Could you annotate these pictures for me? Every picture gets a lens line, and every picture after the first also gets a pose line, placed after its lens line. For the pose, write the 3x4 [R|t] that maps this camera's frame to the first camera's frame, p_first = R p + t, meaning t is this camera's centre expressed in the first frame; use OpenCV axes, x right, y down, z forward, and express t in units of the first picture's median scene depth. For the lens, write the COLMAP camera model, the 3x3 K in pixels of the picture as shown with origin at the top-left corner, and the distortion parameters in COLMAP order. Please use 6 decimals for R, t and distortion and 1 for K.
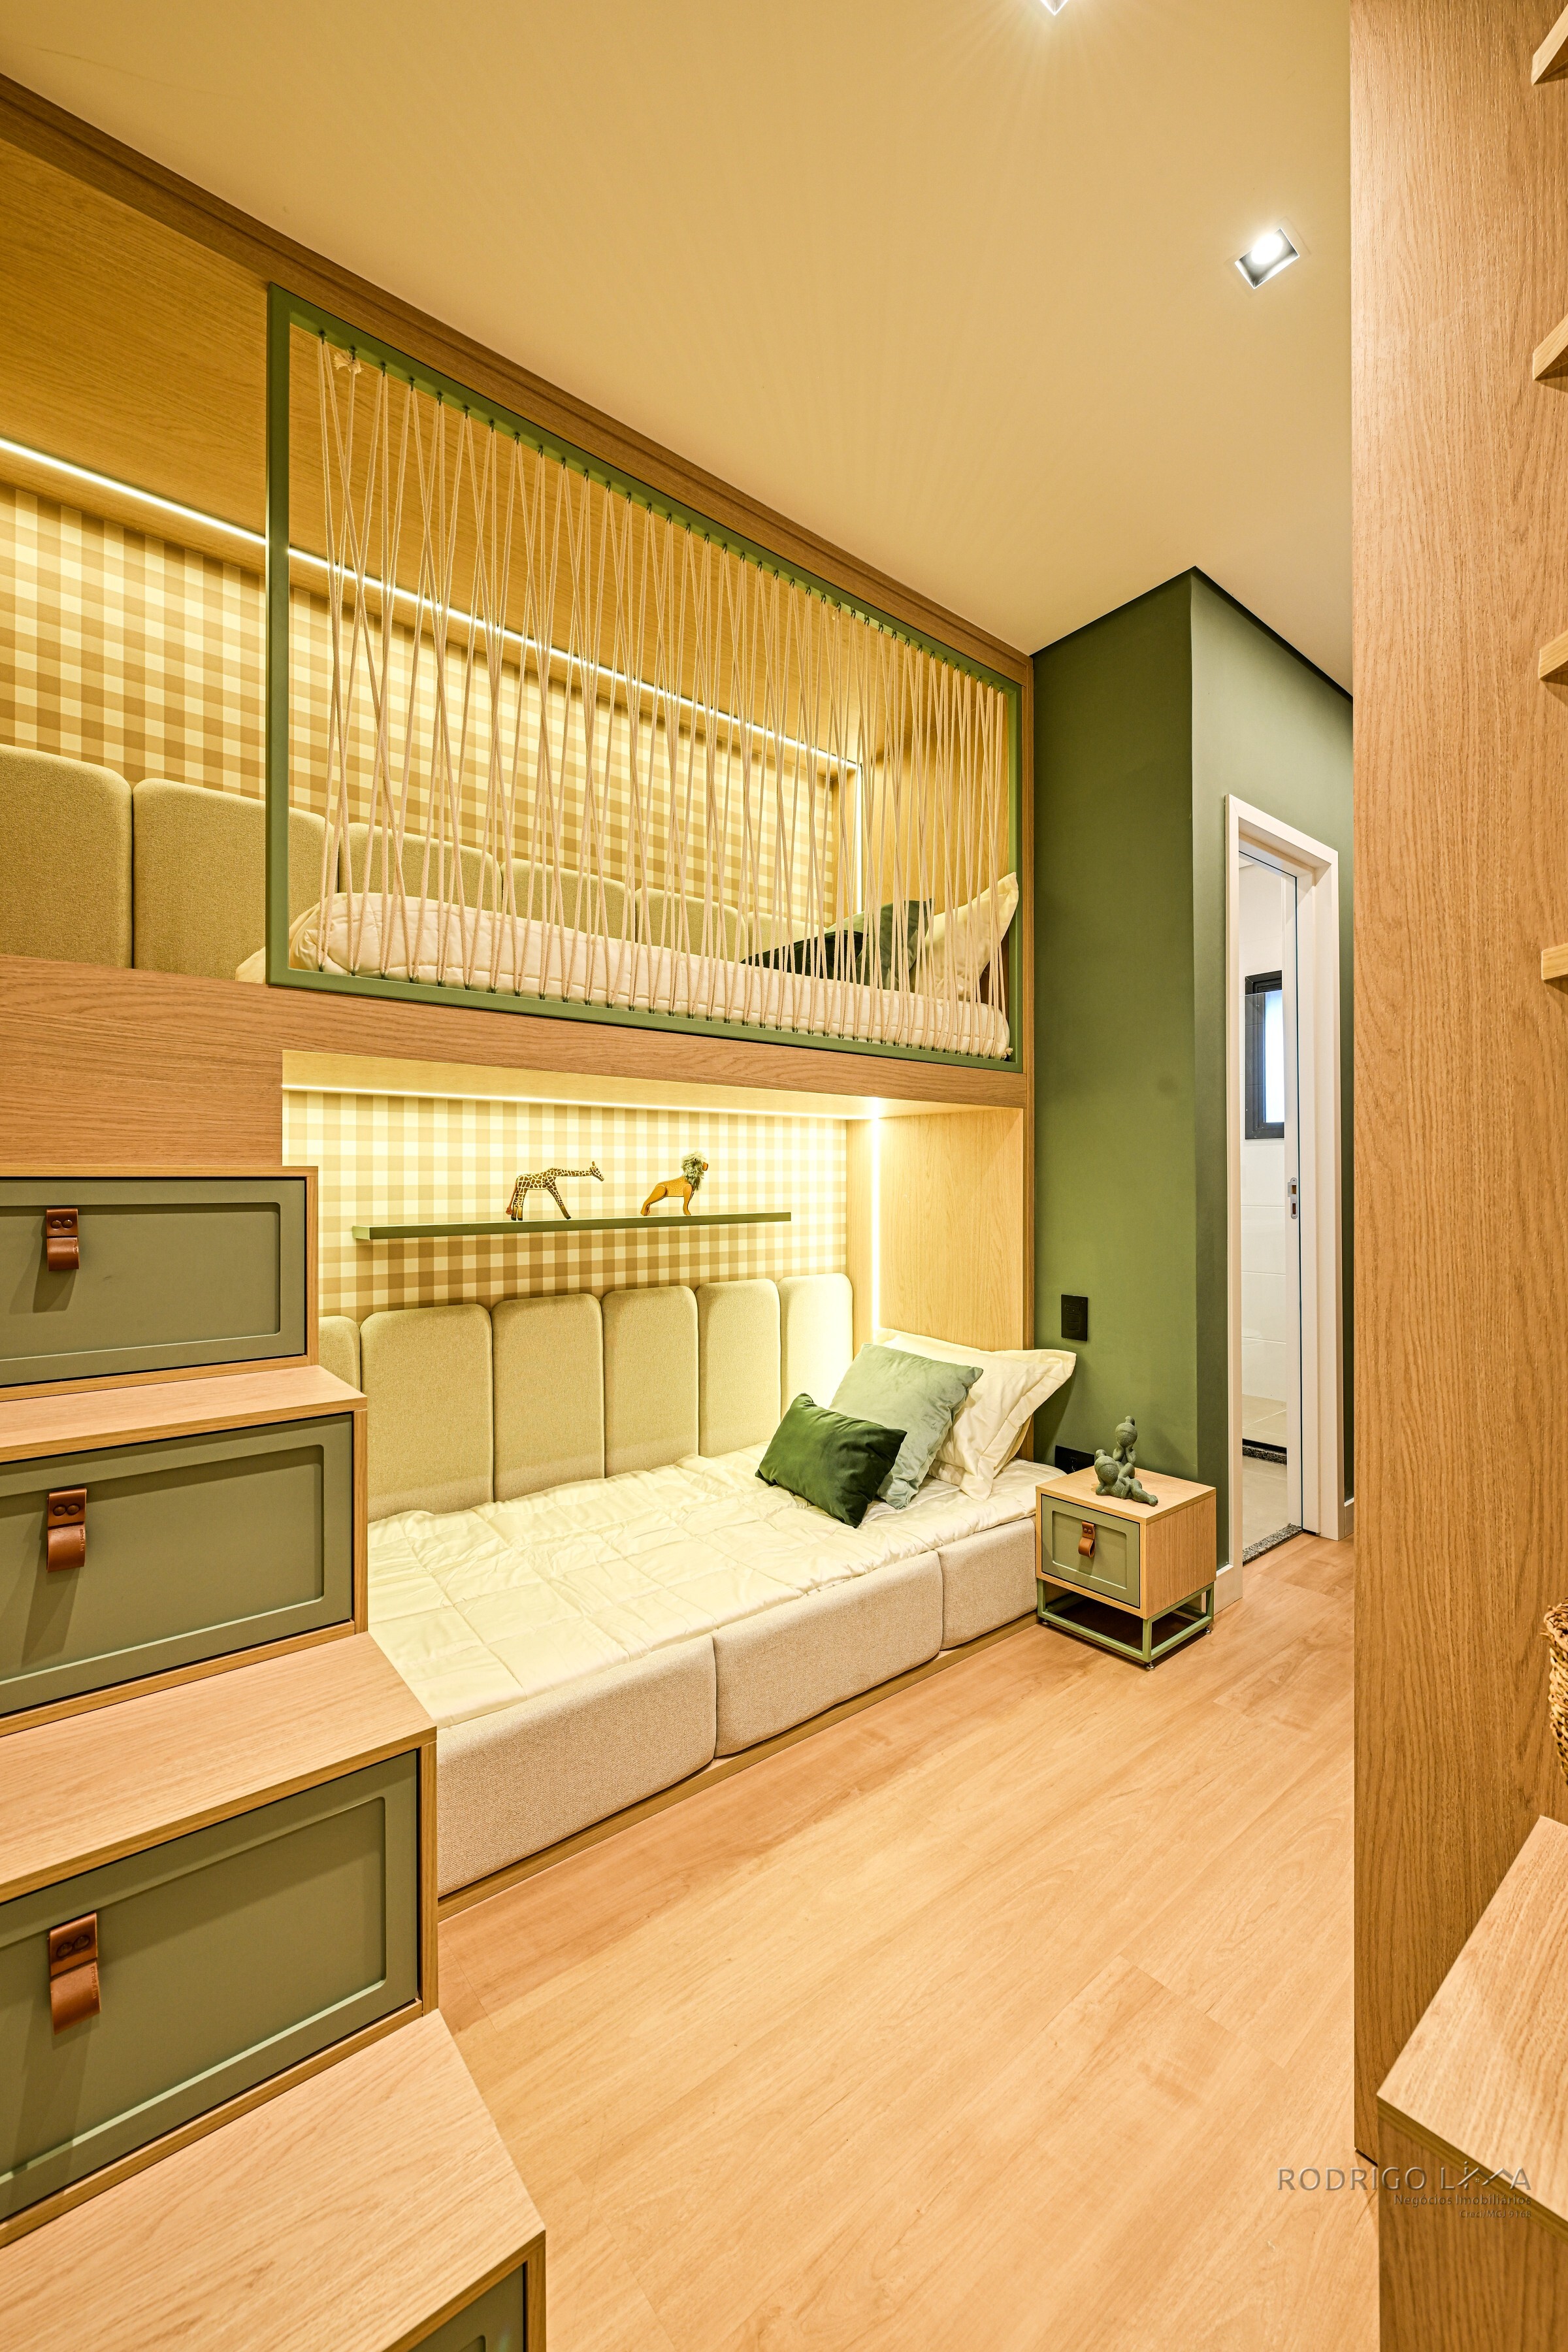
lens RADIAL K [[921.1, 0, 775.8], [0, 921.1, 1176.9], [0, 0, 1]] dist [-0.001354, -0.000667]
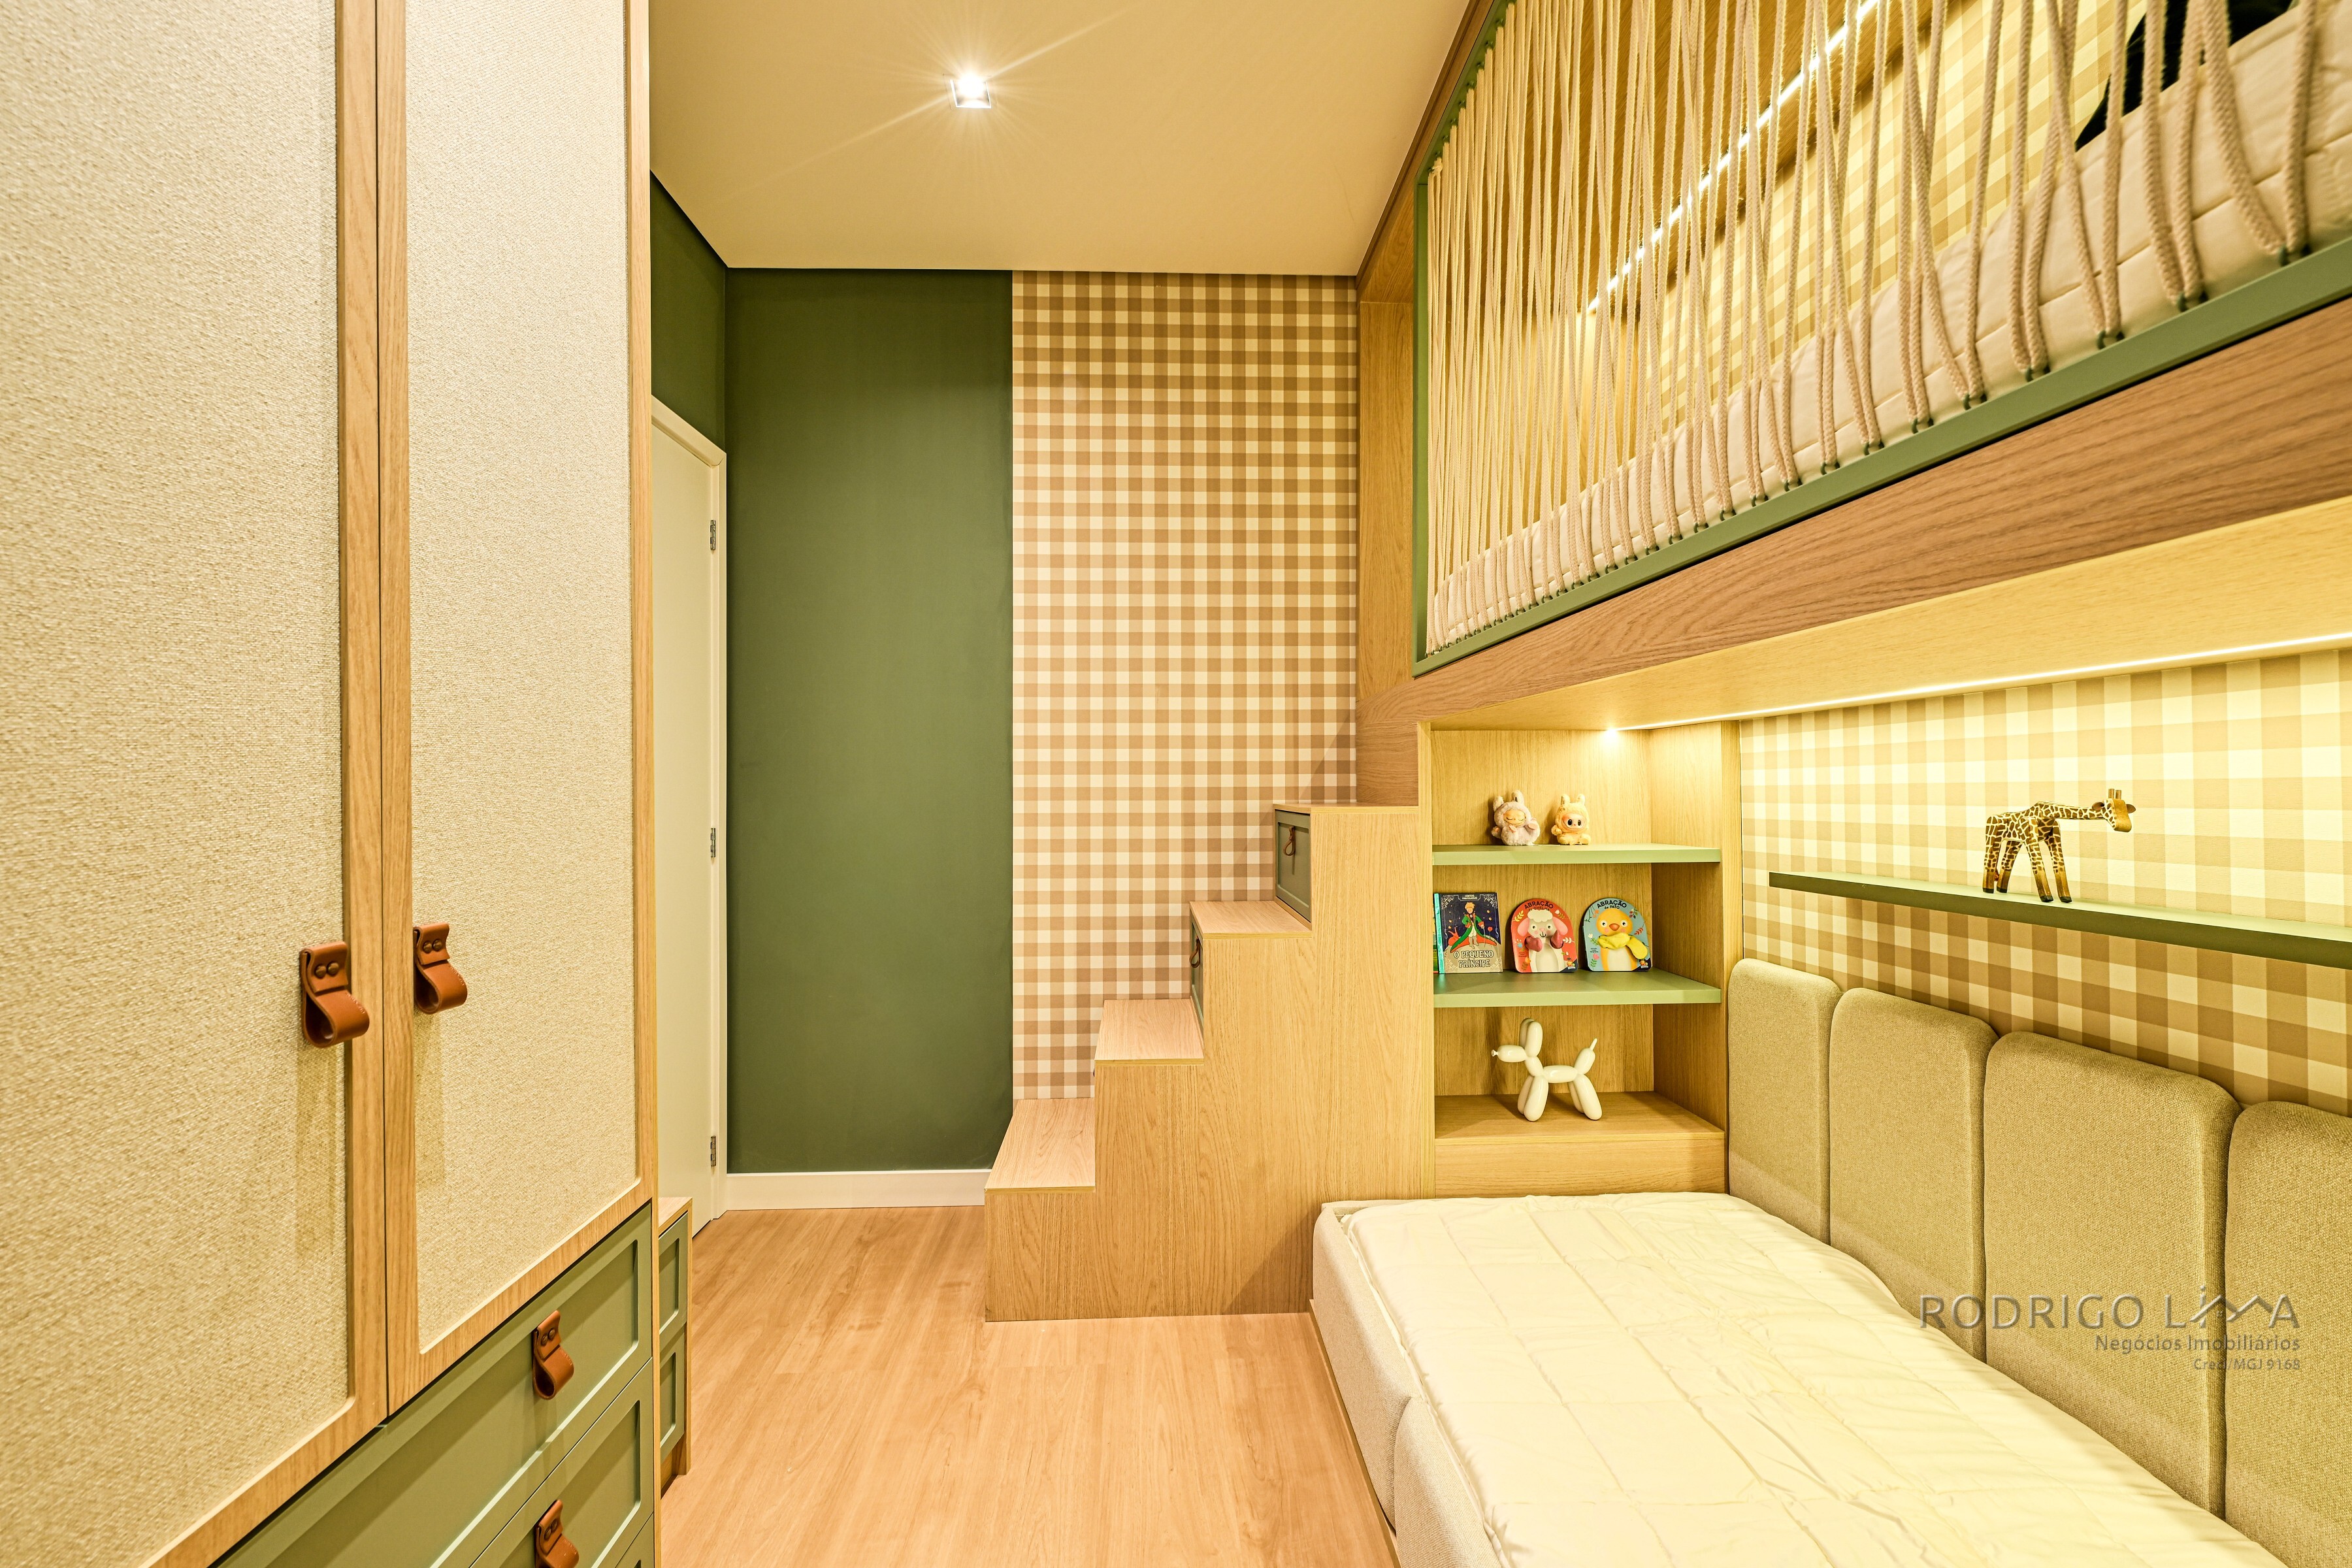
lens RADIAL K [[921.9, 0, 1173.2], [0, 921.9, 801.7], [0, 0, 1]] dist [-0.001934, -0.000222]
pose [[-0.594207, 0.014479, -0.804182, 0.569818], [0.010763, 0.999892, 0.010049, -0.024364], [0.804240, -0.002684, -0.594298, 1.079510]]
